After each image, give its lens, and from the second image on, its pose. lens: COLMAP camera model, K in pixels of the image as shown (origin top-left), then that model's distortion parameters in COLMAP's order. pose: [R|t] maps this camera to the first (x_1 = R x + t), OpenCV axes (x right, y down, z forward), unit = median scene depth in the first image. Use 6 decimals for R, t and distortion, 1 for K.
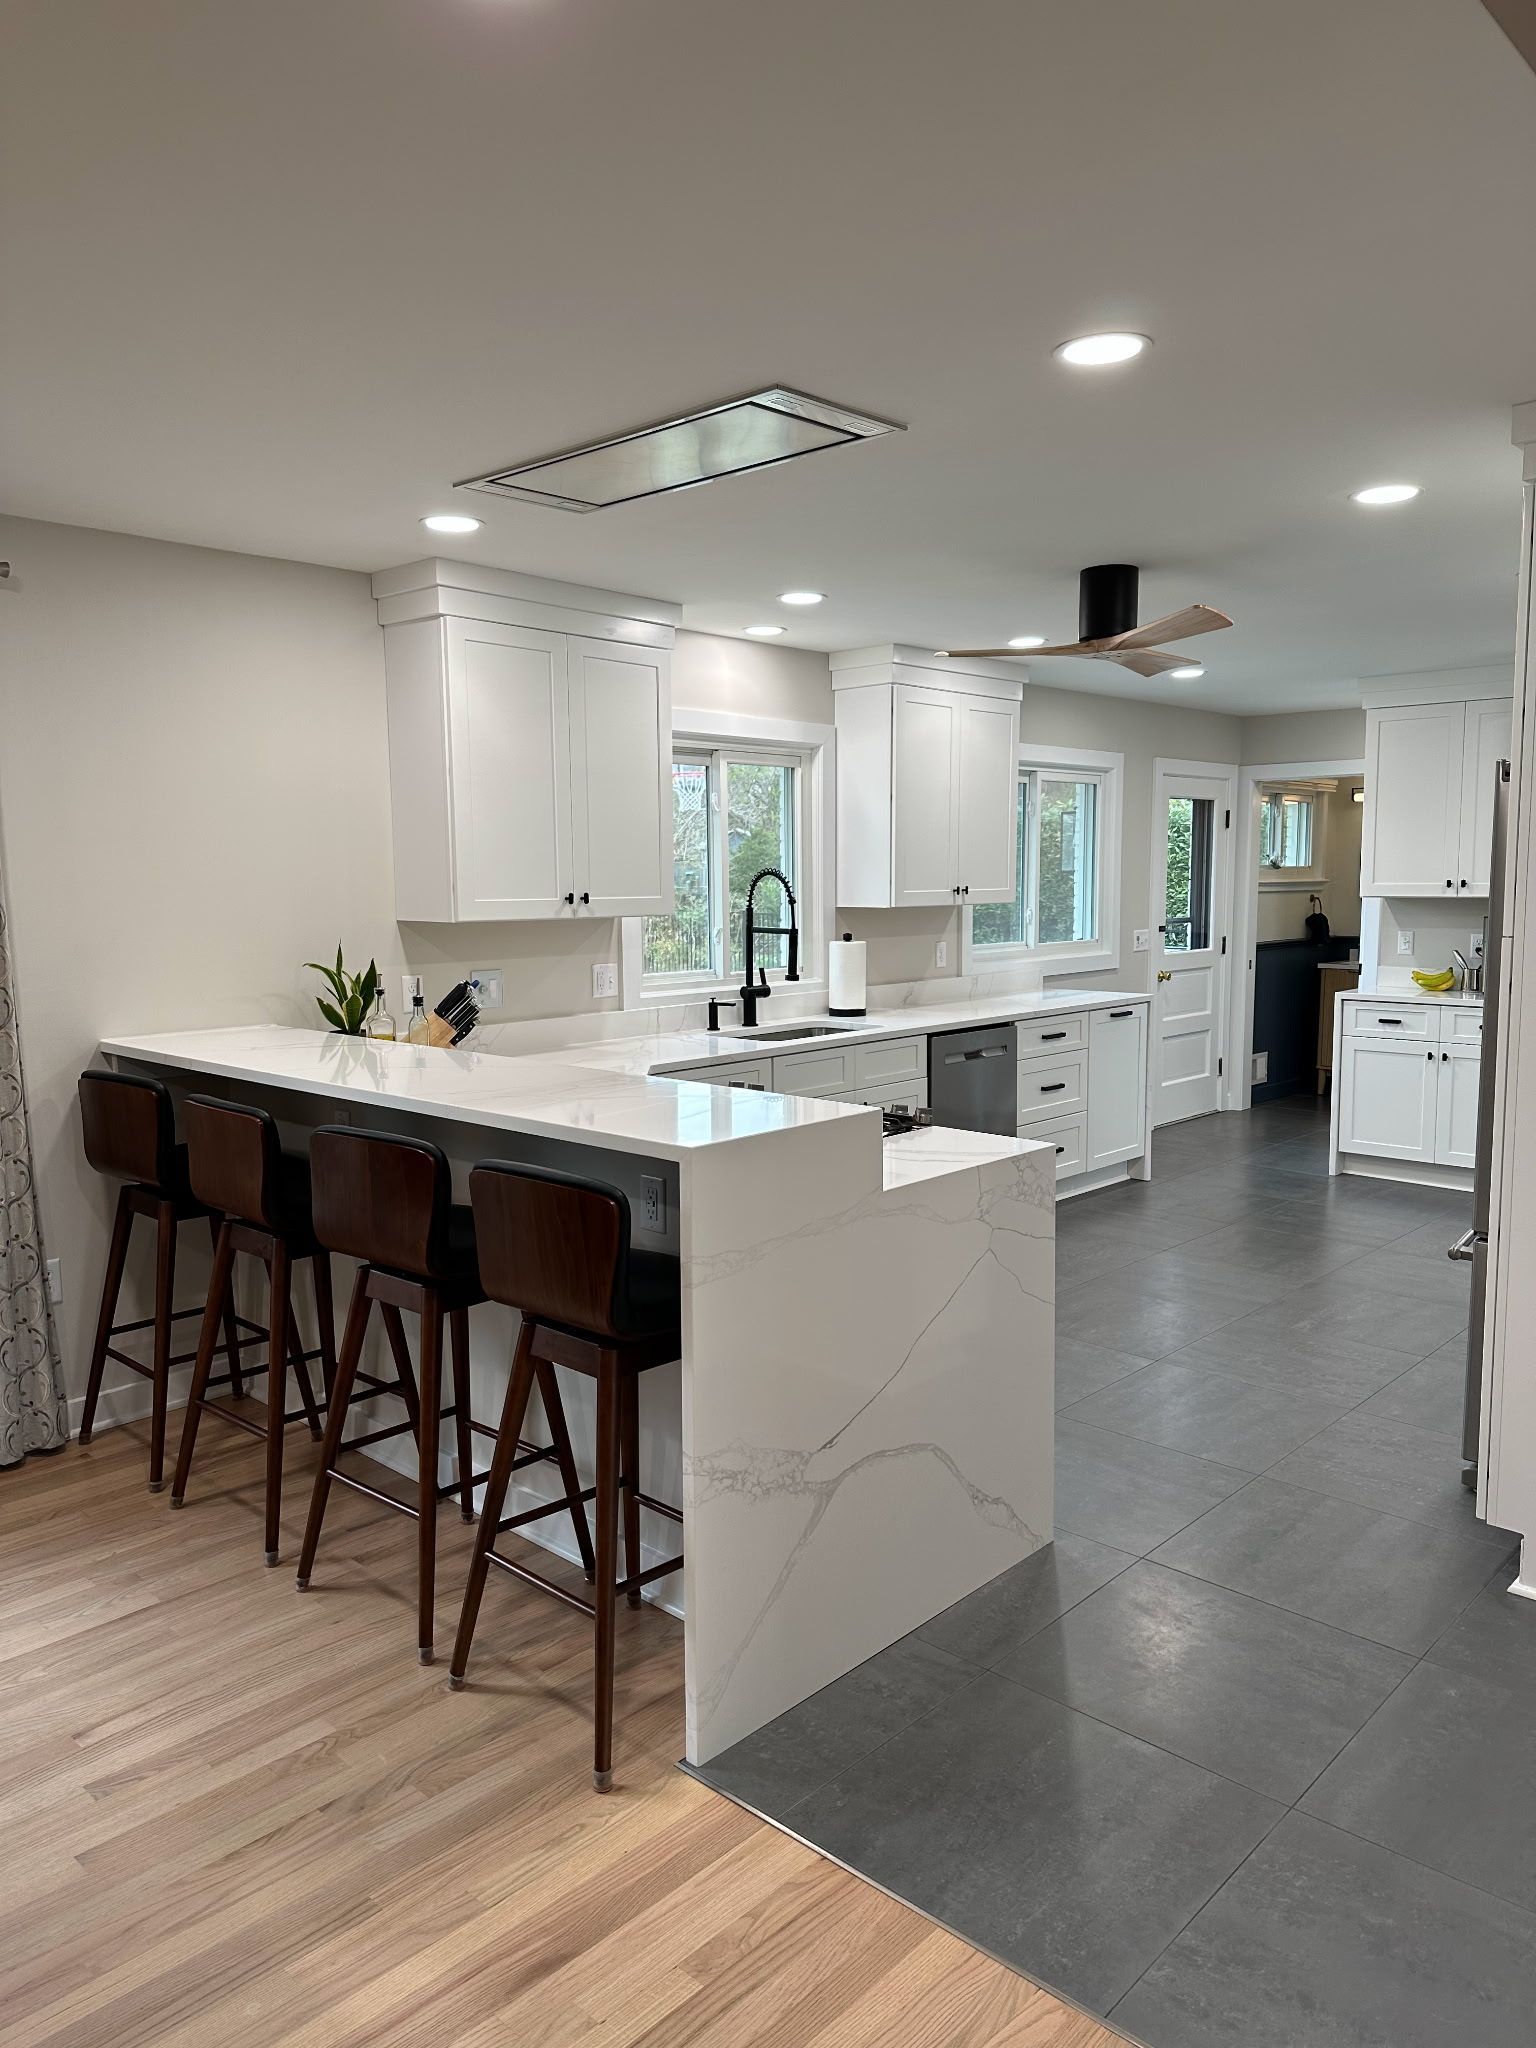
lens RADIAL K [[1449.1, 0, 768.0], [0, 1449.1, 1024.0], [0, 0, 1]] dist [0.019050, -0.007583]
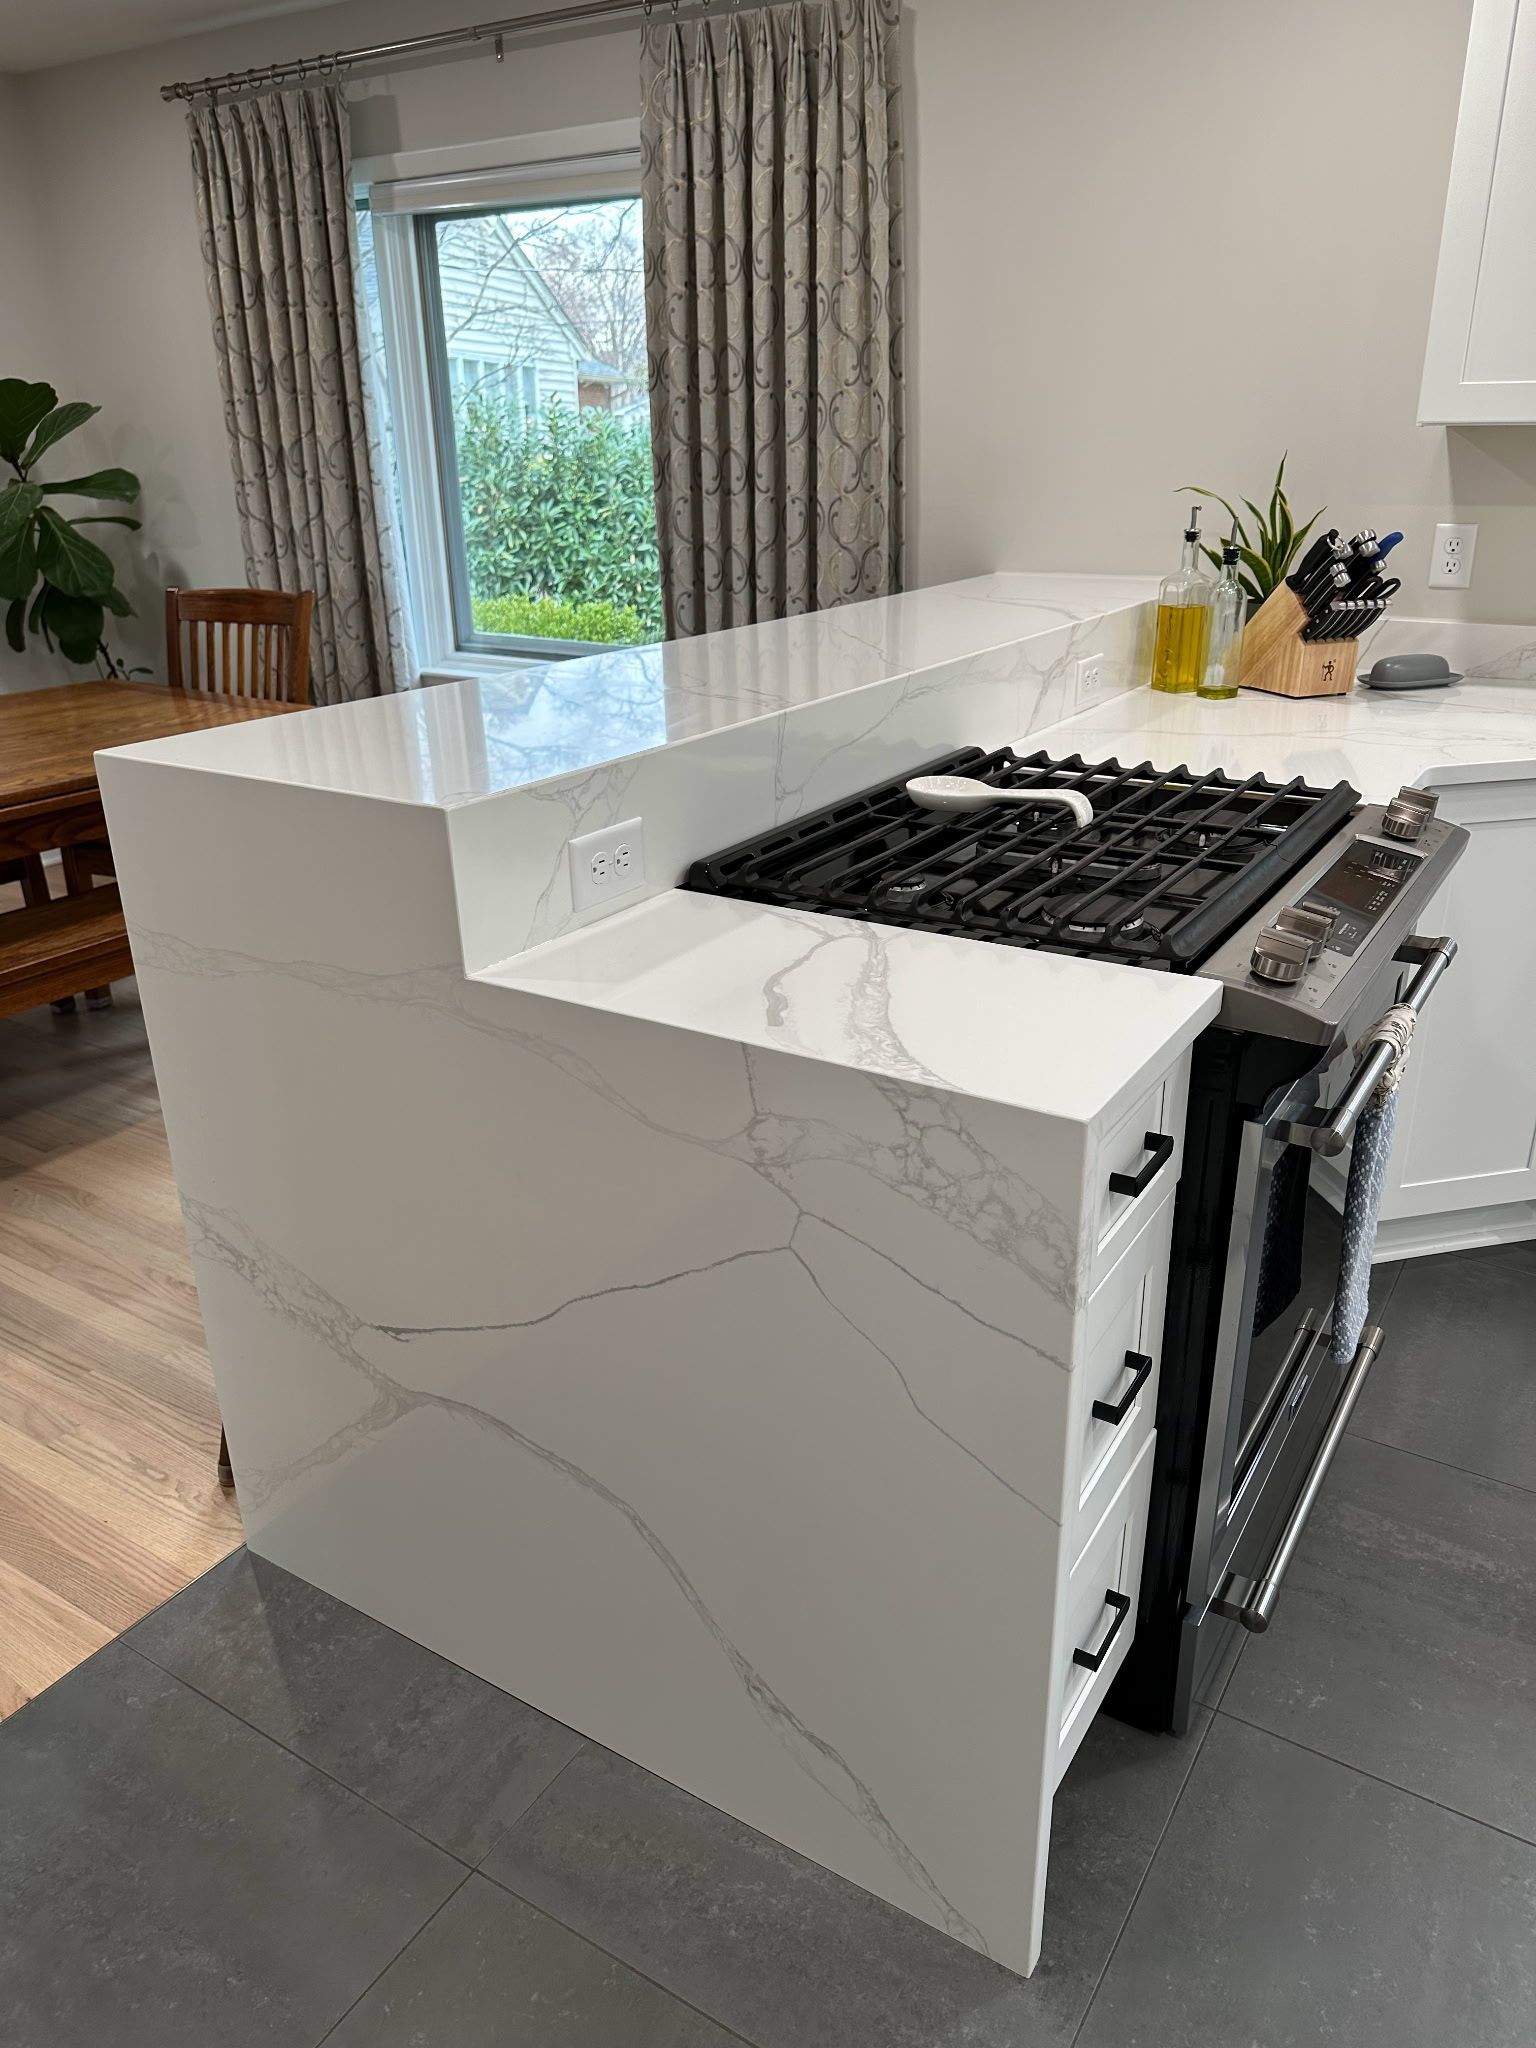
lens RADIAL K [[1449.1, 0, 768.0], [0, 1449.1, 1024.0], [0, 0, 1]] dist [0.019050, -0.007583]
pose [[0.187641, 0.369755, -0.909985, 0.512684], [-0.101492, 0.928780, 0.356464, -0.053796], [0.976980, 0.025469, 0.211805, 0.911842]]
